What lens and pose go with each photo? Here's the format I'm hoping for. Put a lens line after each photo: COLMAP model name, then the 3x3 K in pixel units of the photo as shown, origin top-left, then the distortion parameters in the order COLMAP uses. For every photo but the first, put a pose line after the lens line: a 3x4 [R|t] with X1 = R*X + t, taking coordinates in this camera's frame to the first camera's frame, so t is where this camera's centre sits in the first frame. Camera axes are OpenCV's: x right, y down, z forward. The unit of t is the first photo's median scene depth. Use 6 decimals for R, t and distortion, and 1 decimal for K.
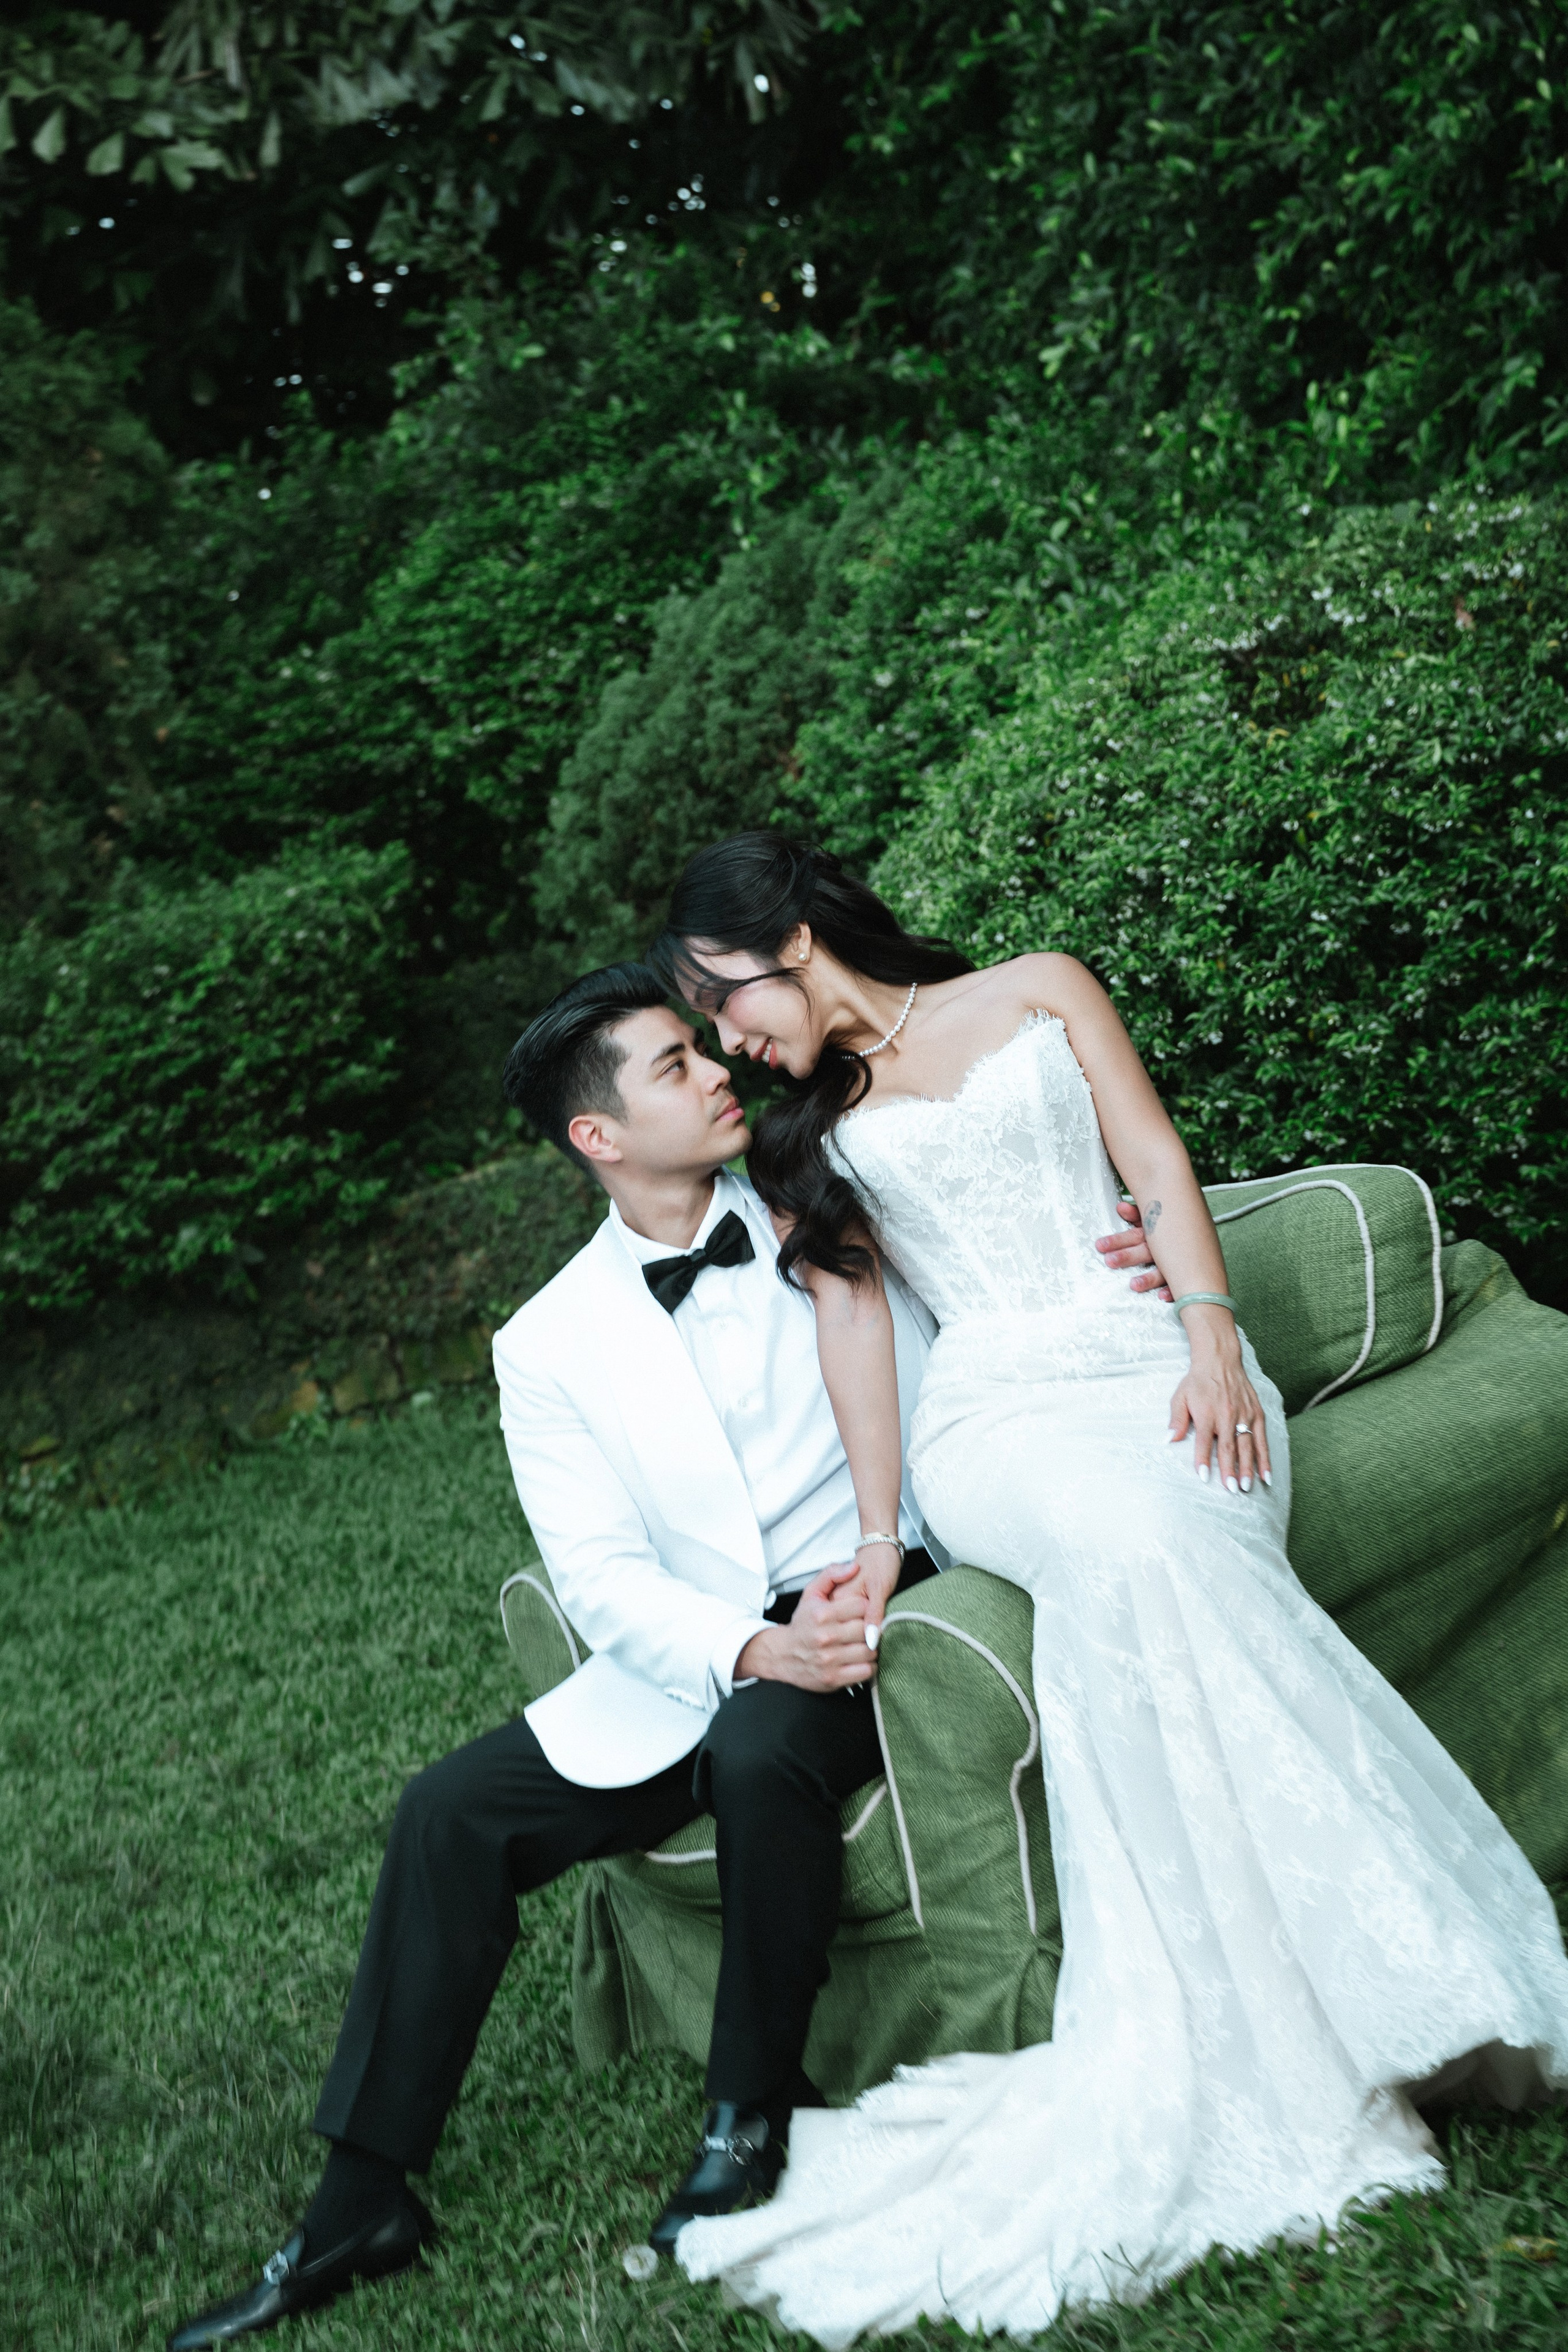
lens RADIAL K [[3713.5, 0, 780.1], [0, 3713.5, 1176.8], [0, 0, 1]] dist [0.061639, 0.000000]
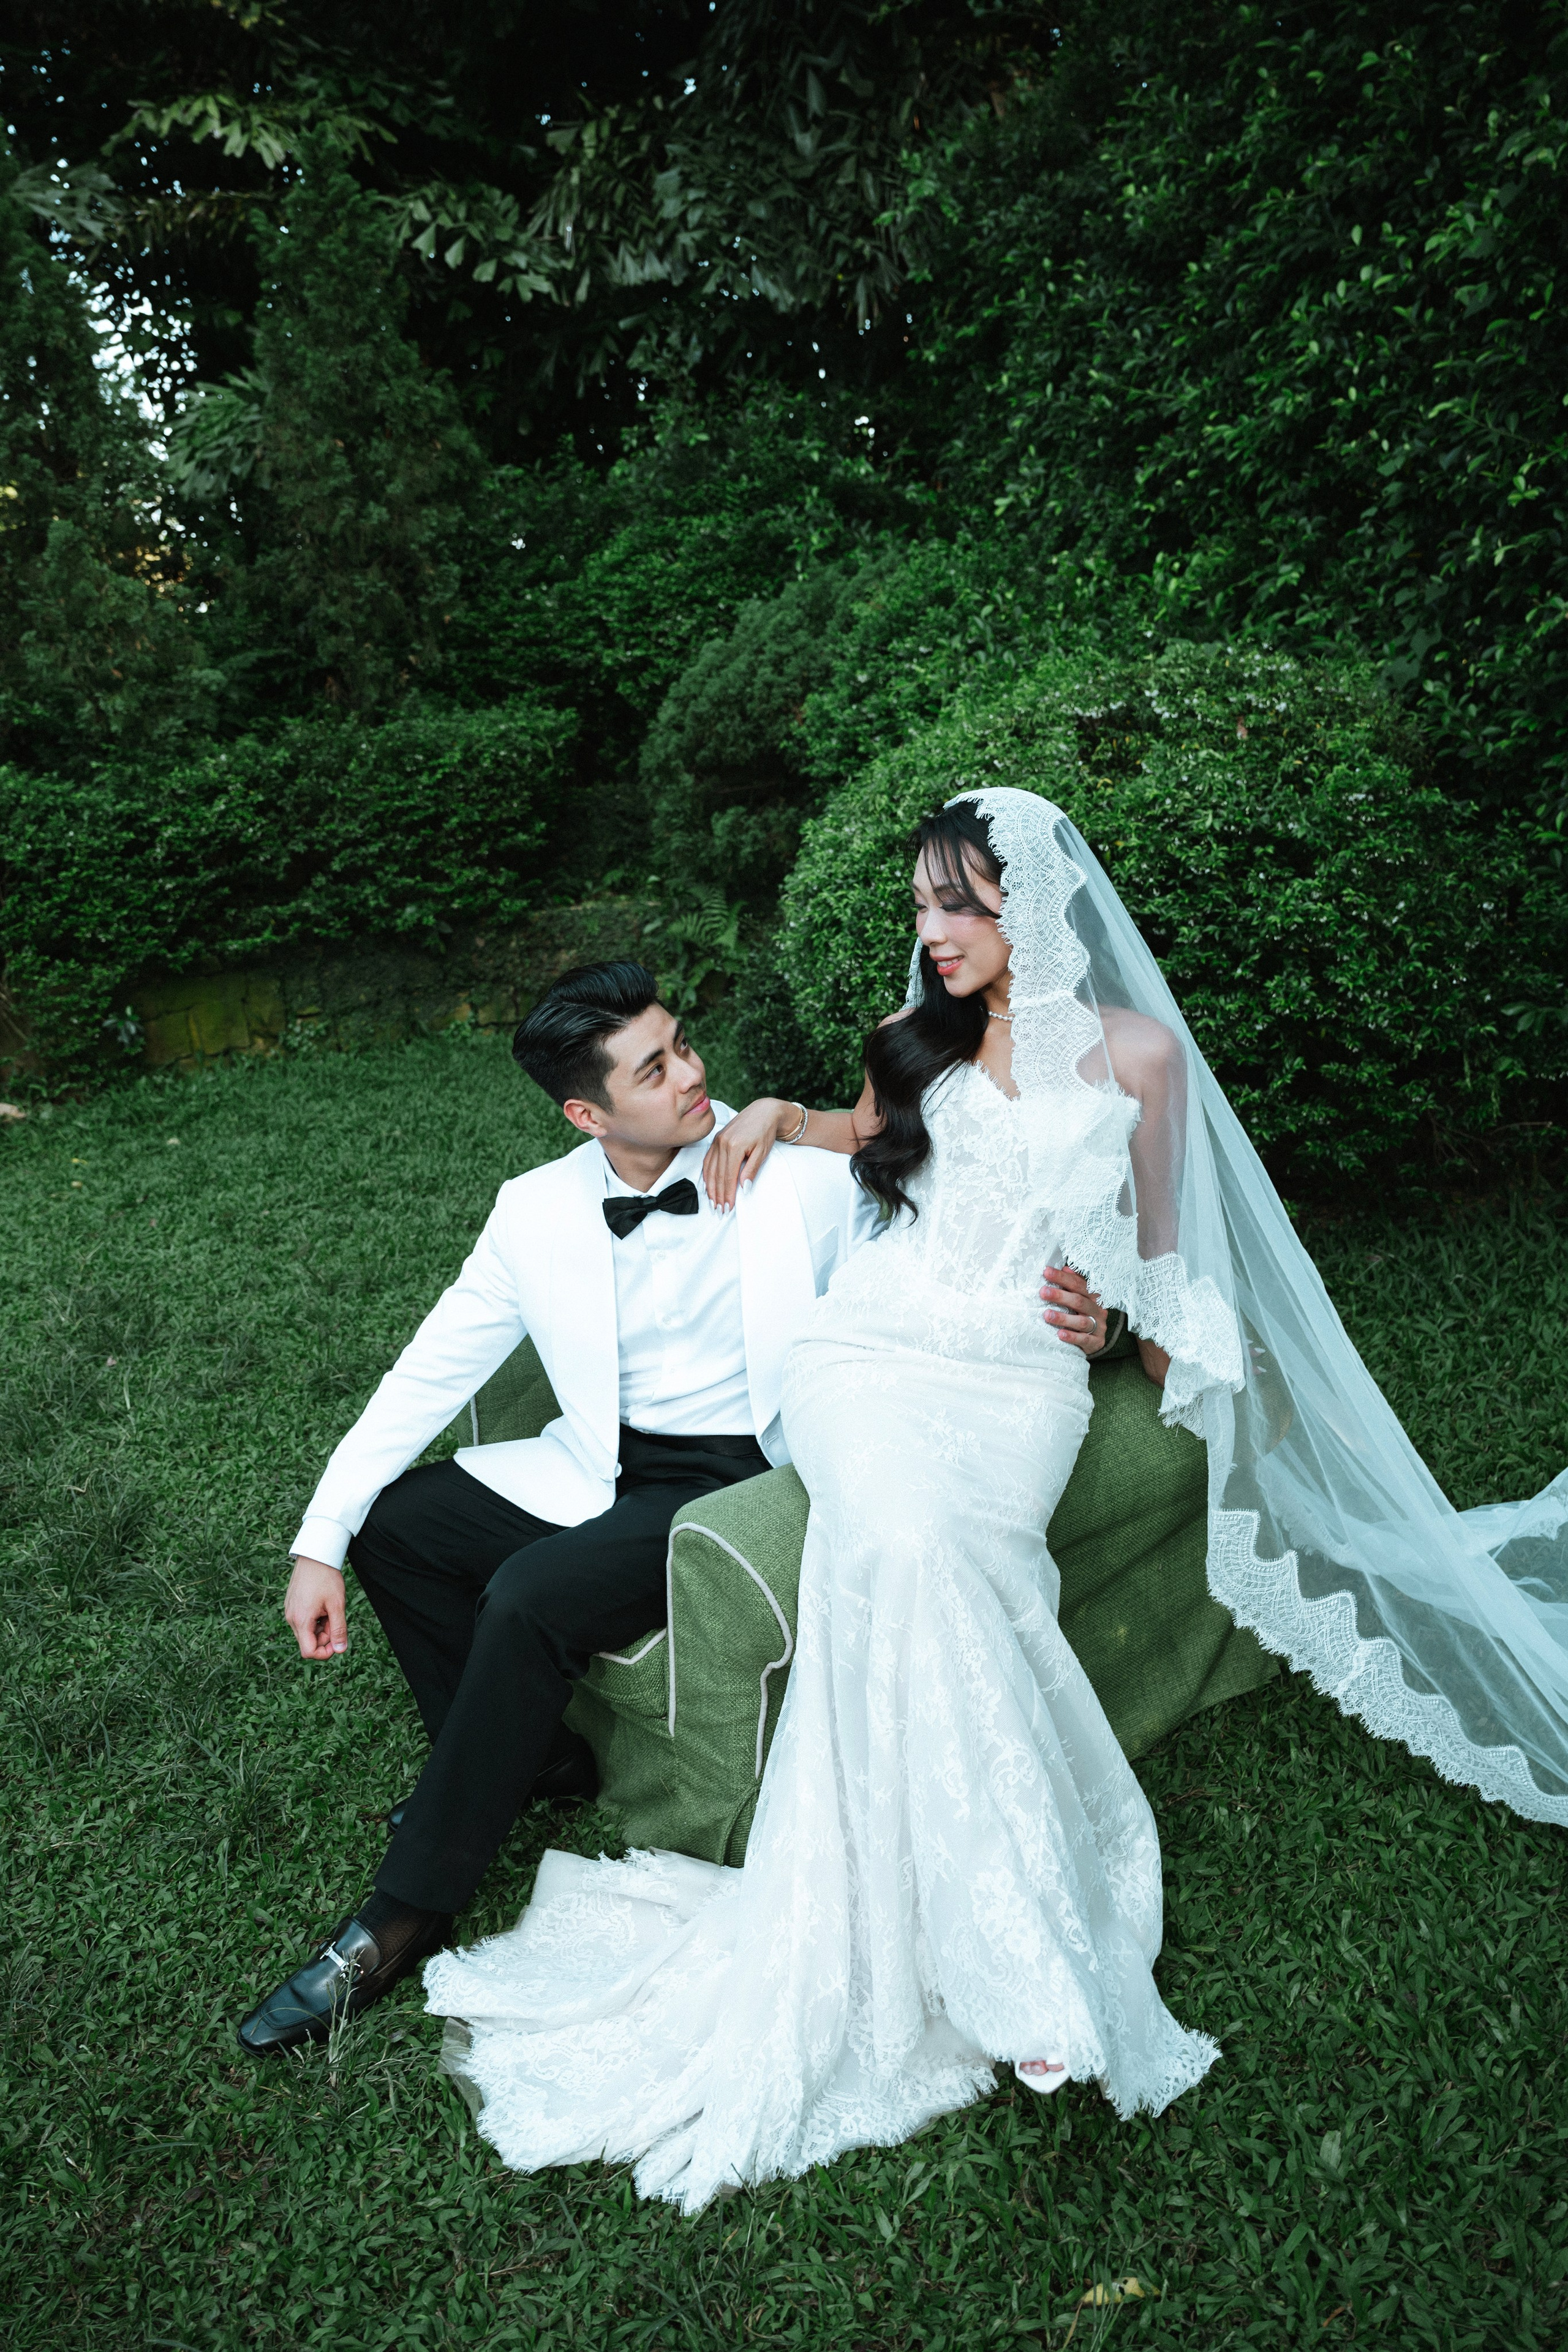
lens RADIAL K [[1761.4, 0, 787.6], [0, 1761.4, 1177.7], [0, 0, 1]] dist [-0.021838, 0.022455]
pose [[0.979282, 0.197875, 0.043033, 0.004815], [-0.202224, 0.966709, 0.156775, -0.029595], [-0.010579, -0.162230, 0.986696, 0.161611]]
